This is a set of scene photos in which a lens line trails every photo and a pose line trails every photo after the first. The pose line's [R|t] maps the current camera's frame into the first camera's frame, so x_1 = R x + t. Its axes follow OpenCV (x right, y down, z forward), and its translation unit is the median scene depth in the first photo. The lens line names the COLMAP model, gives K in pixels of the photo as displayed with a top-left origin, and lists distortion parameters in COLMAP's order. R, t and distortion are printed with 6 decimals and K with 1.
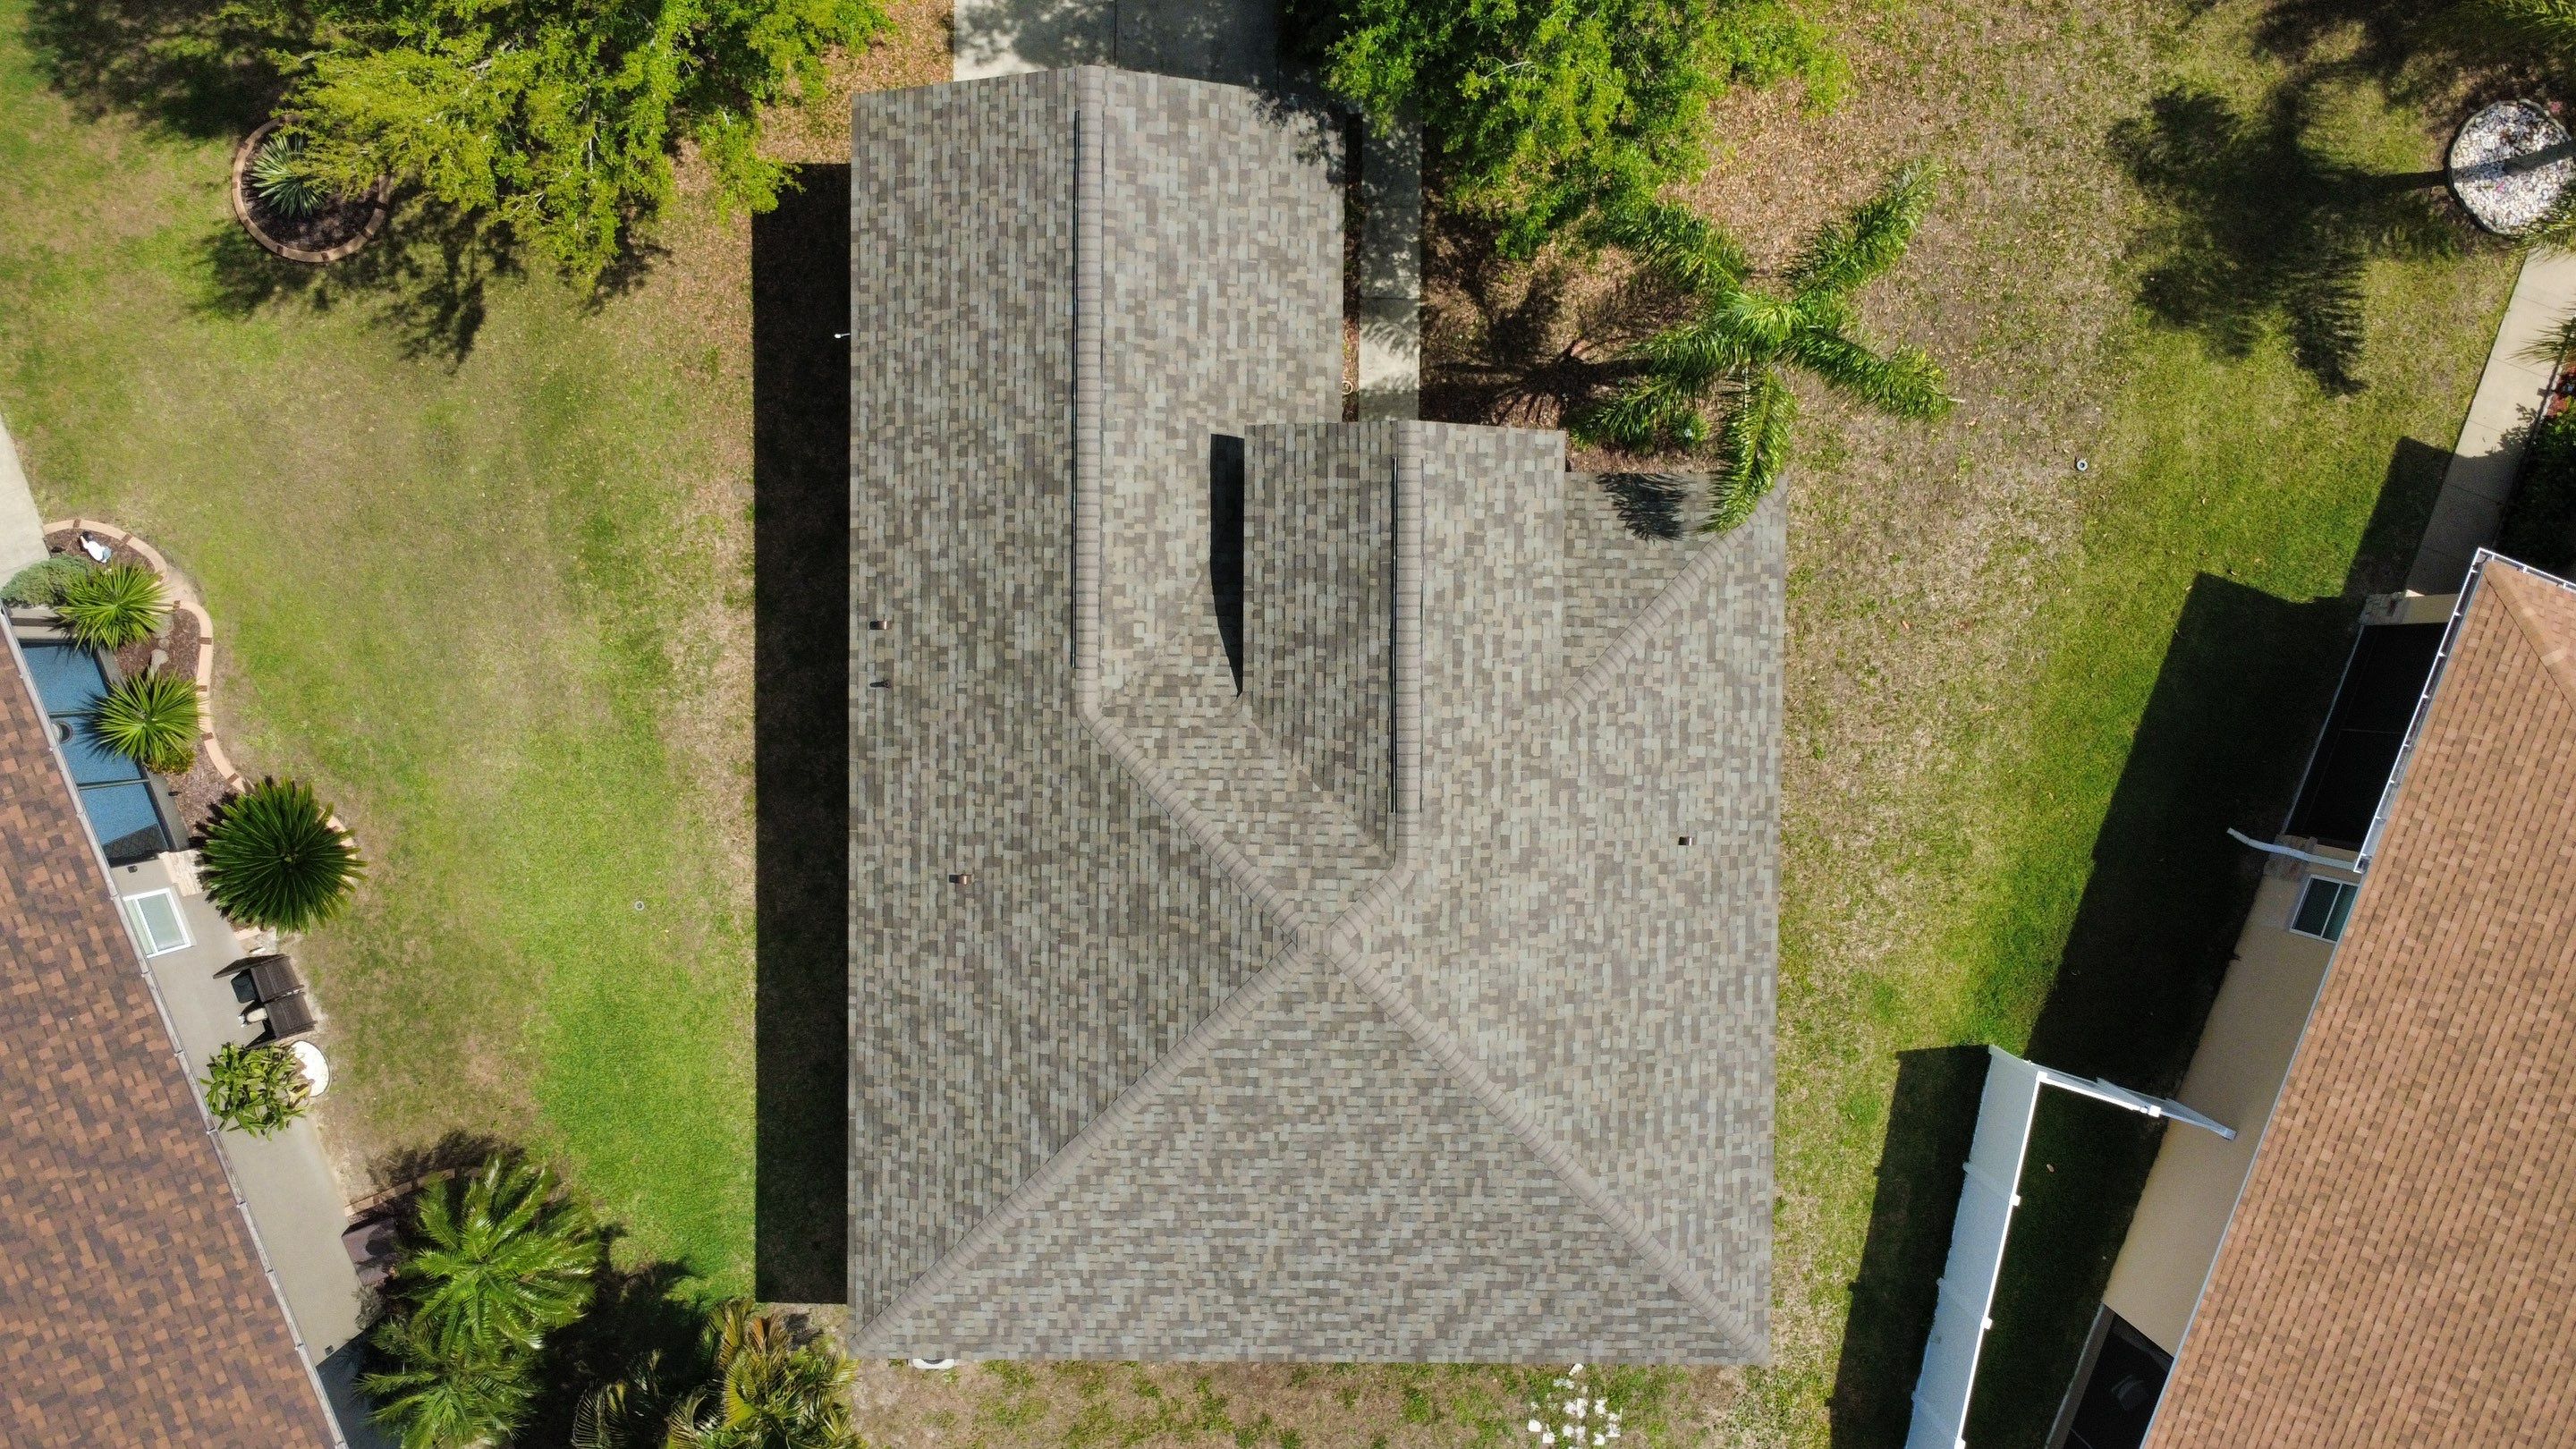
lens RADIAL K [[1877.3, 0, 1283.9], [0, 1877.3, 720.0], [0, 0, 1]] dist [-0.002268, 0.002714]
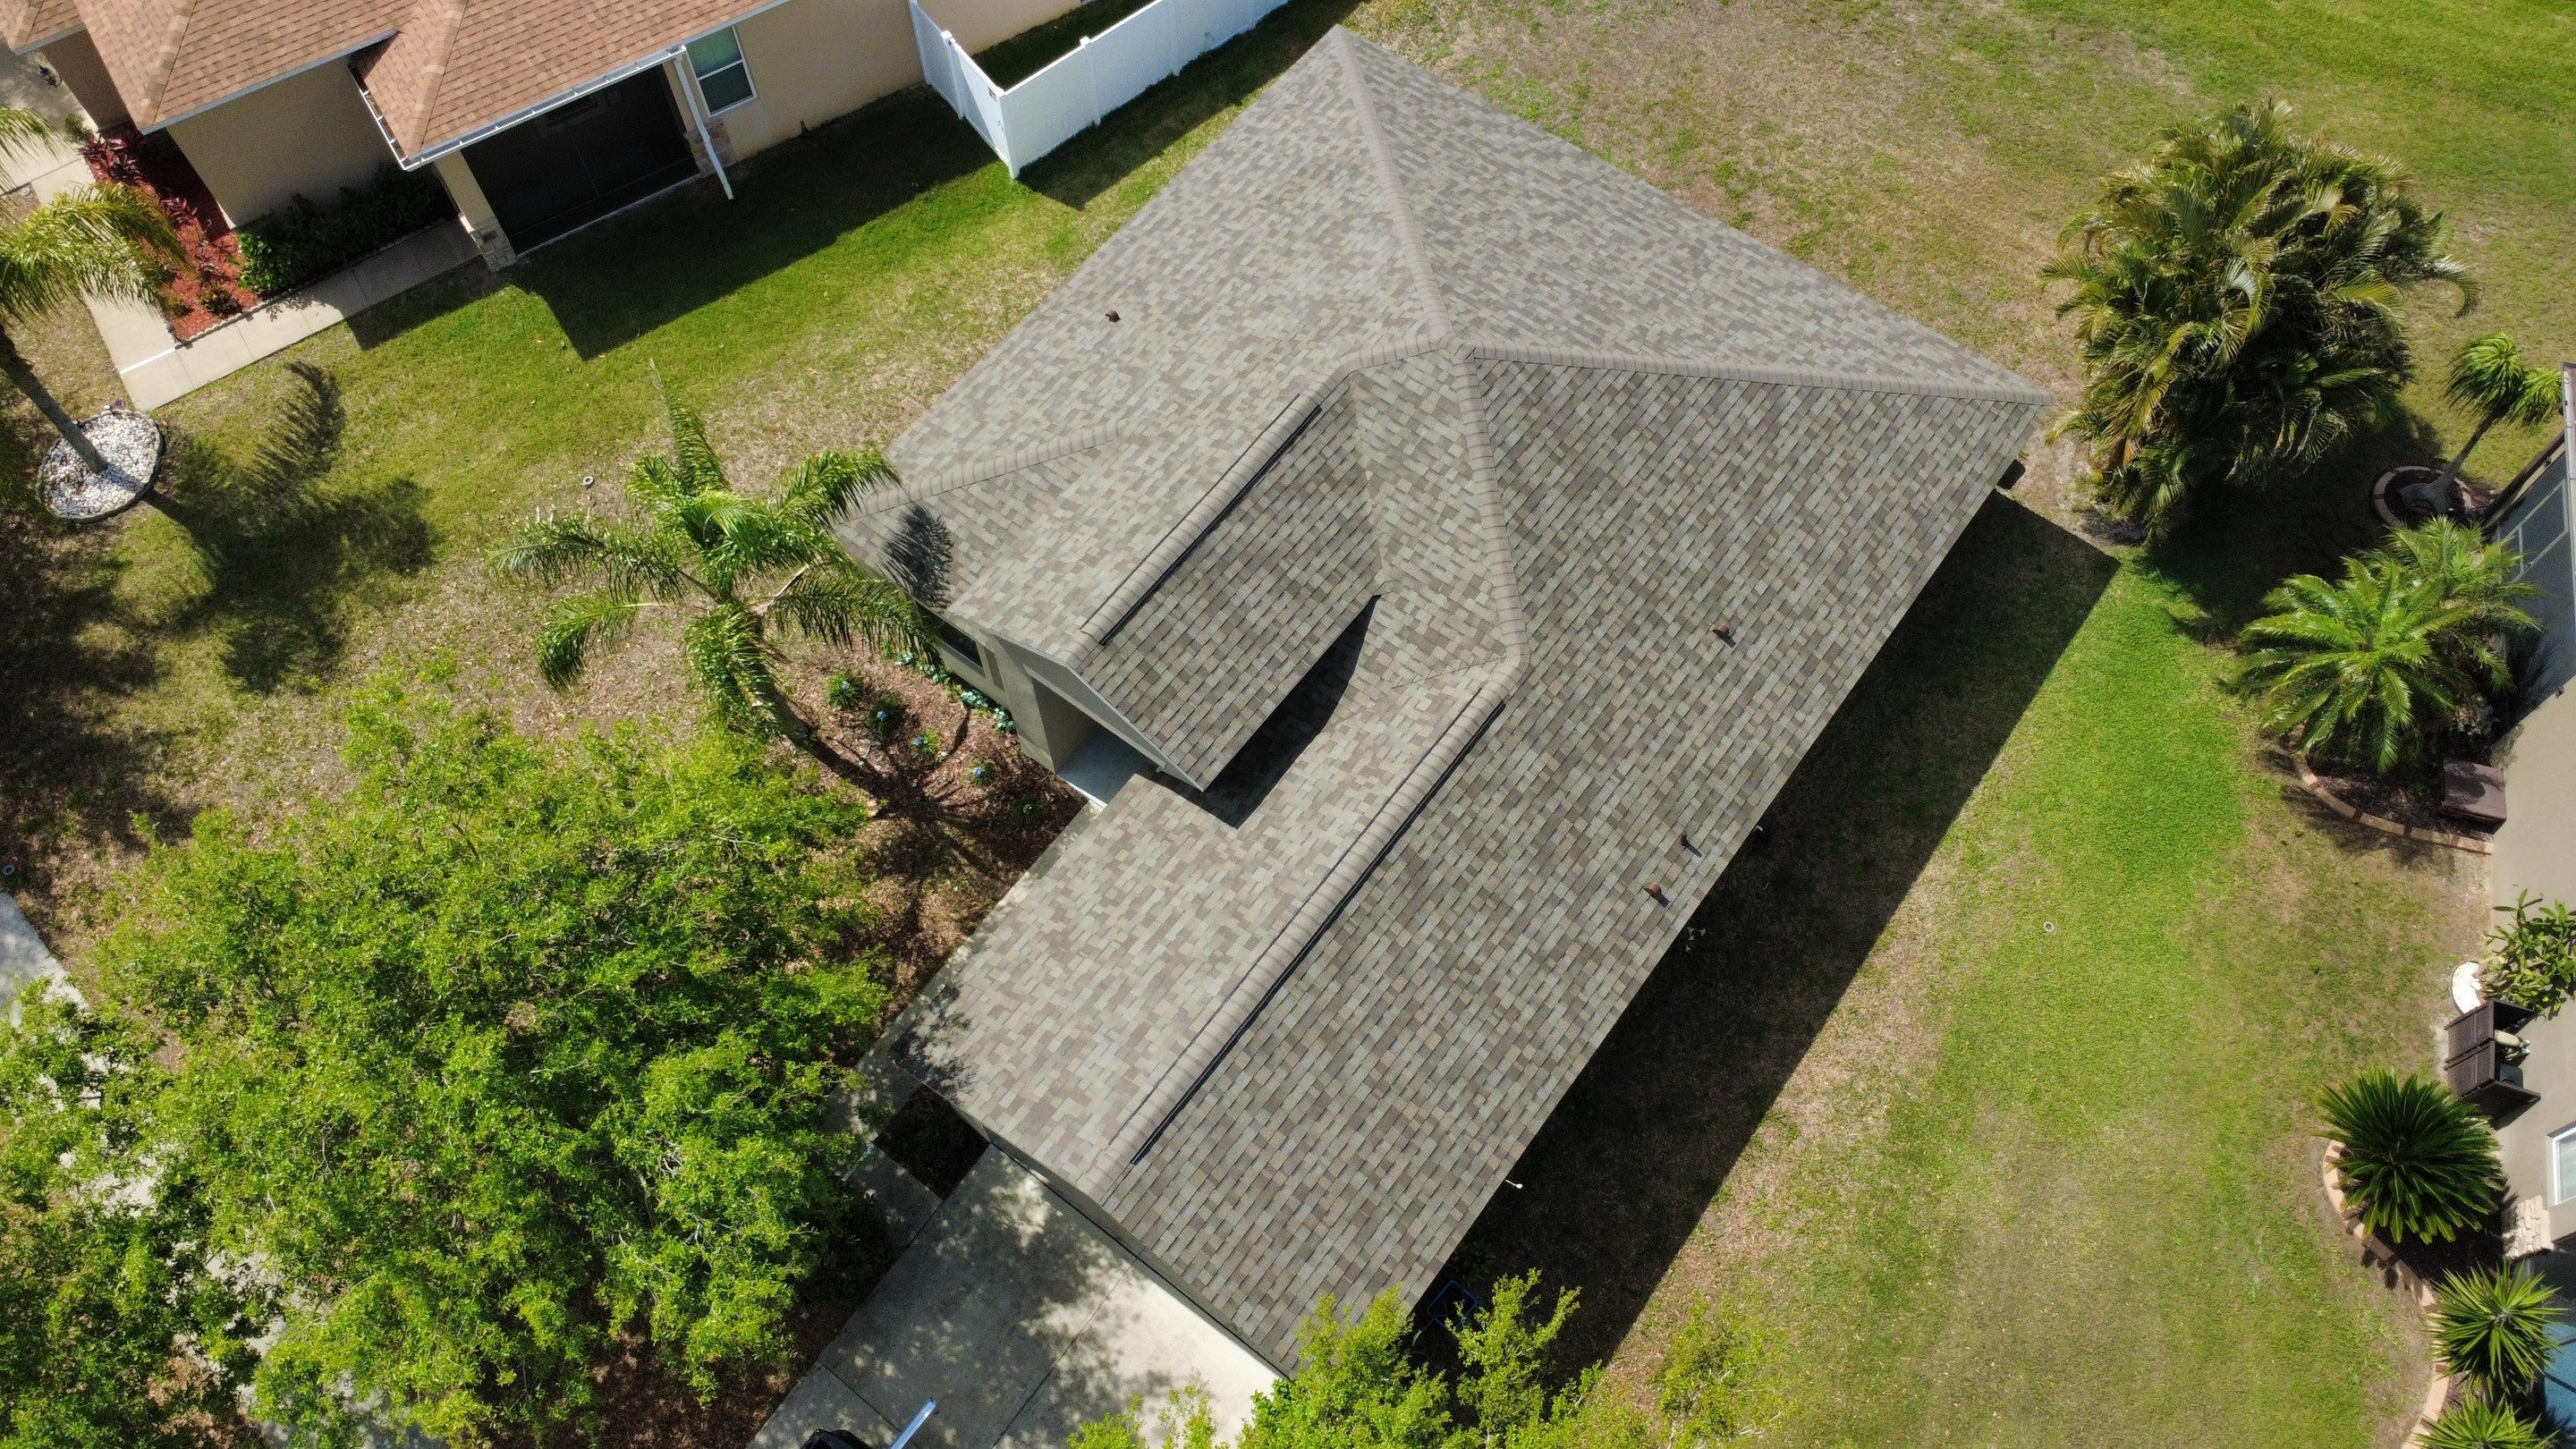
lens RADIAL K [[1877.3, 0, 1283.9], [0, 1877.3, 720.0], [0, 0, 1]] dist [-0.002268, 0.002714]
pose [[-0.802877, -0.523577, 0.285054, -0.282163], [0.595728, -0.722528, 0.350801, -0.409887], [0.022288, 0.451465, 0.892010, 0.152945]]
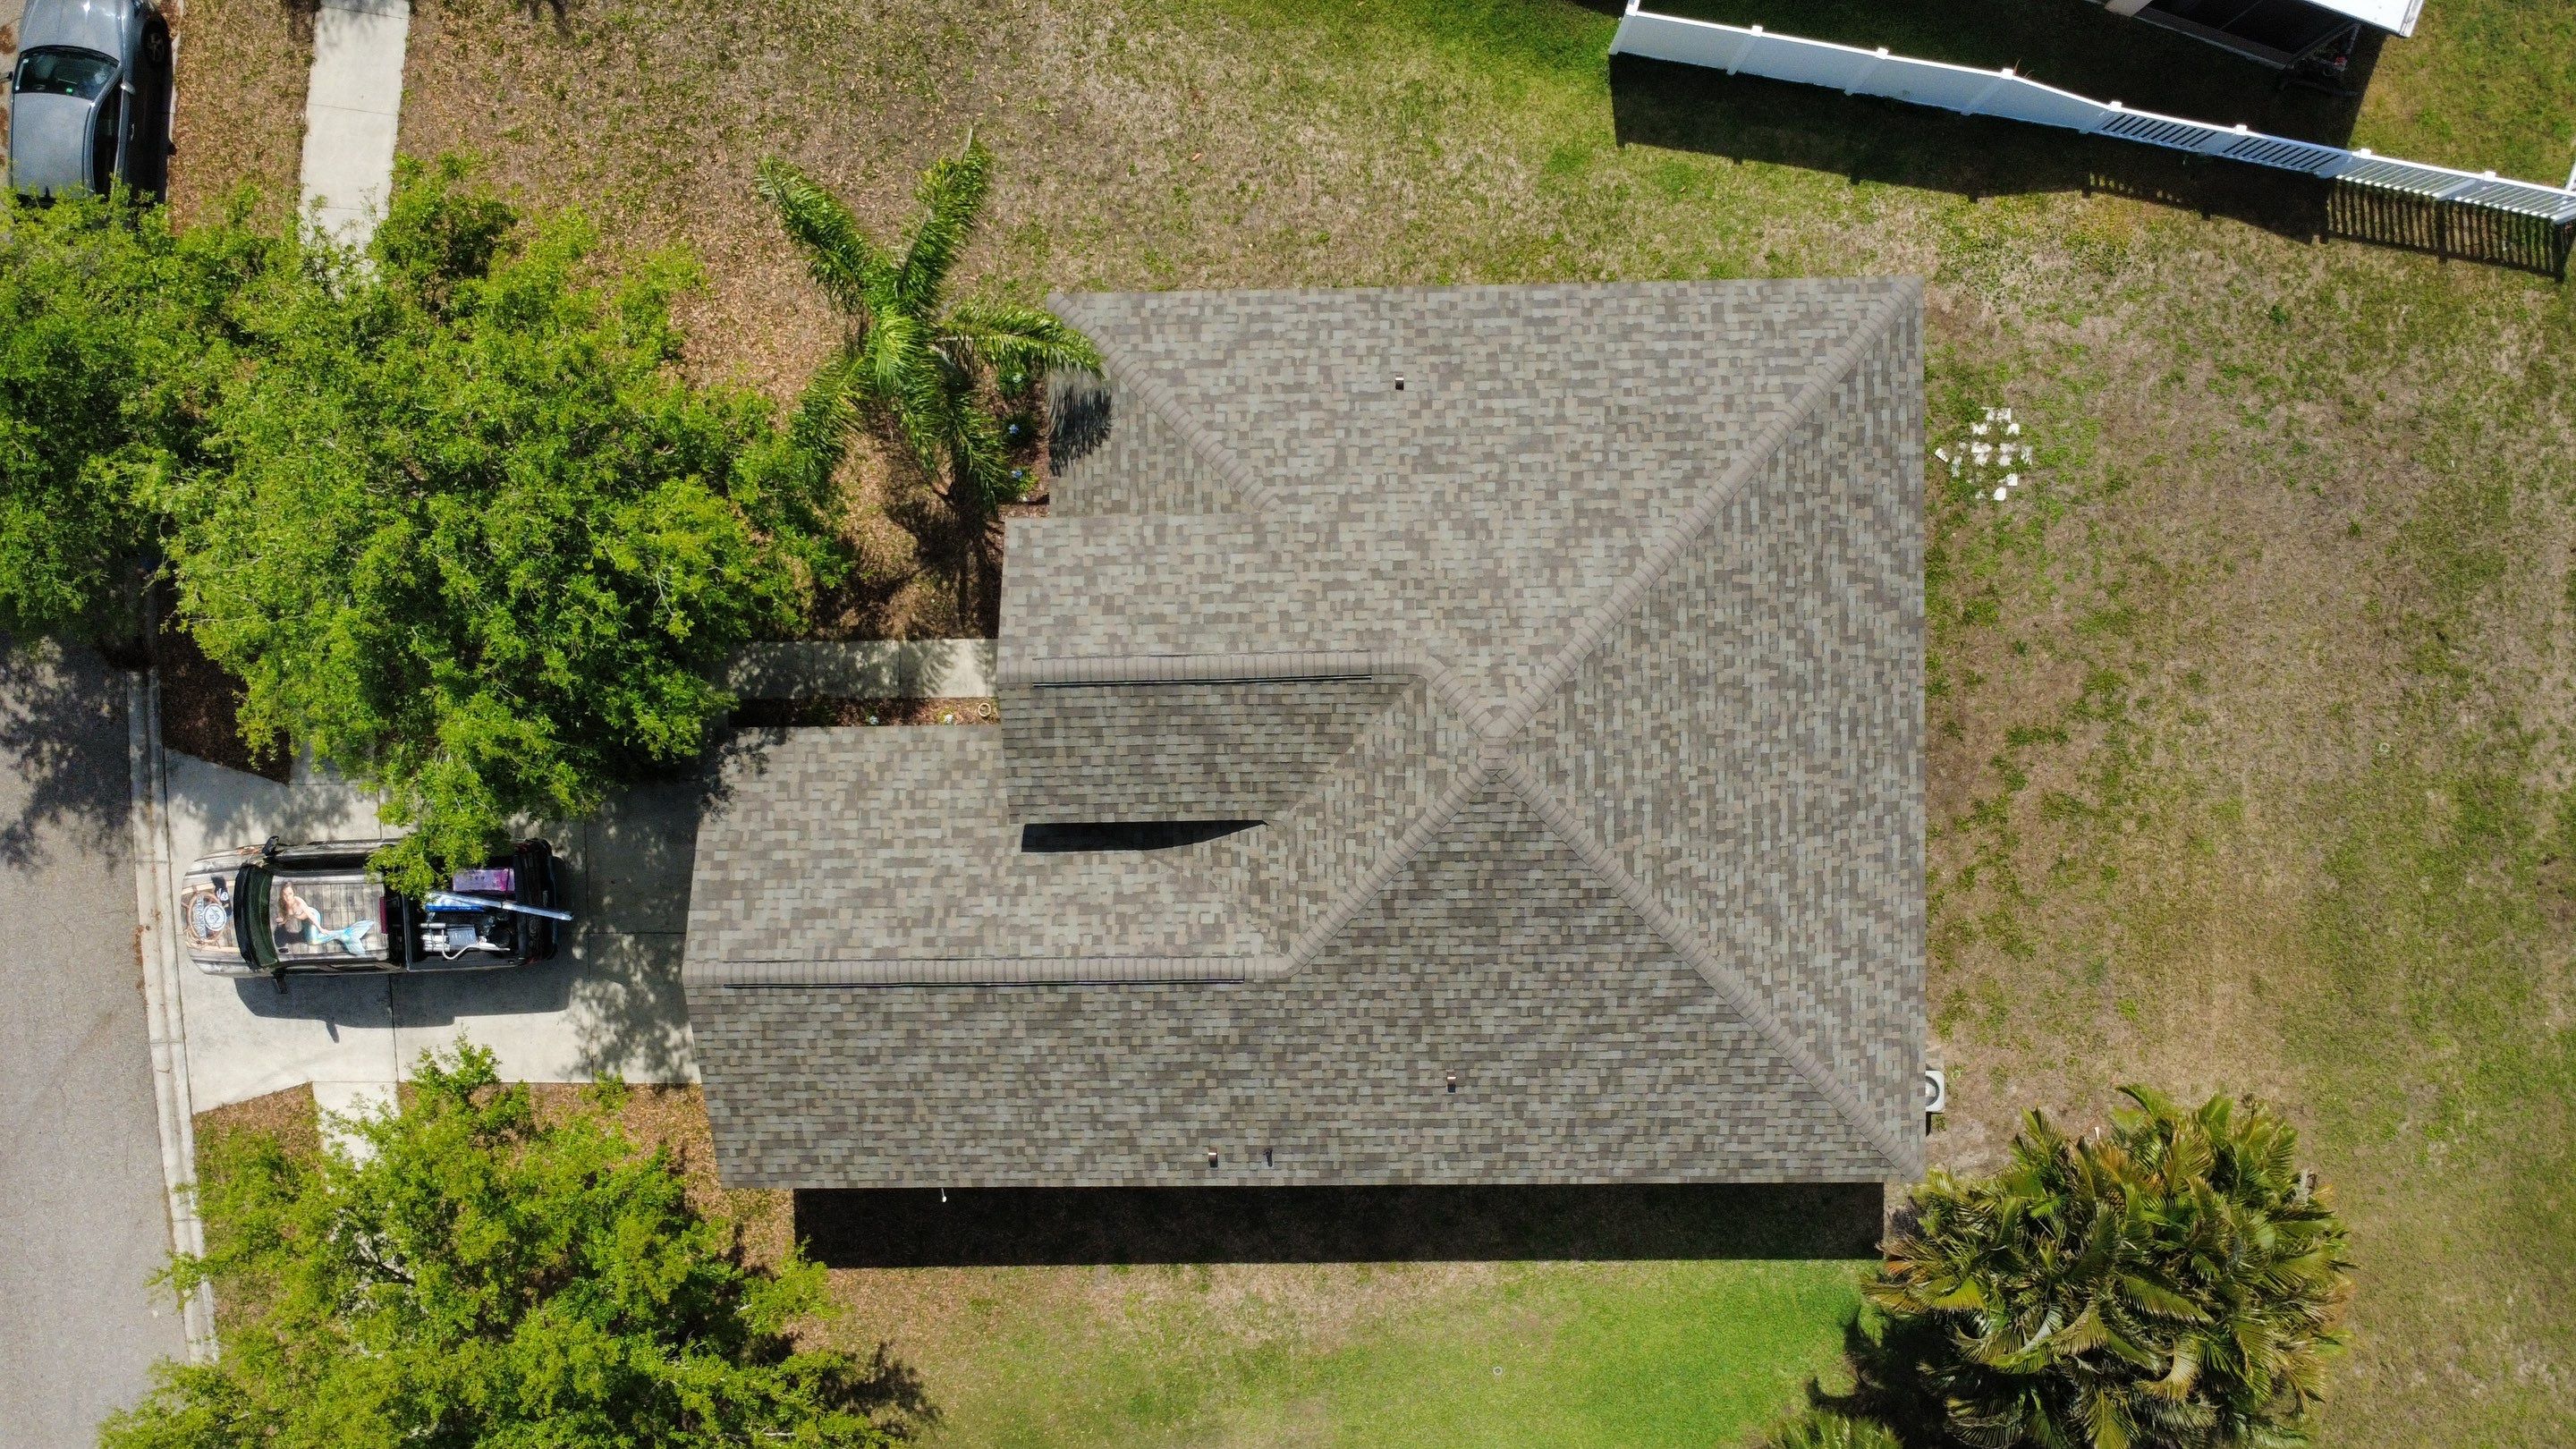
lens RADIAL K [[1877.3, 0, 1283.9], [0, 1877.3, 720.0], [0, 0, 1]] dist [-0.002268, 0.002714]
pose [[-0.026009, -0.998670, -0.044509, 0.075969], [0.997617, -0.023084, -0.065016, 0.062917], [0.063902, -0.046094, 0.996891, -0.036645]]
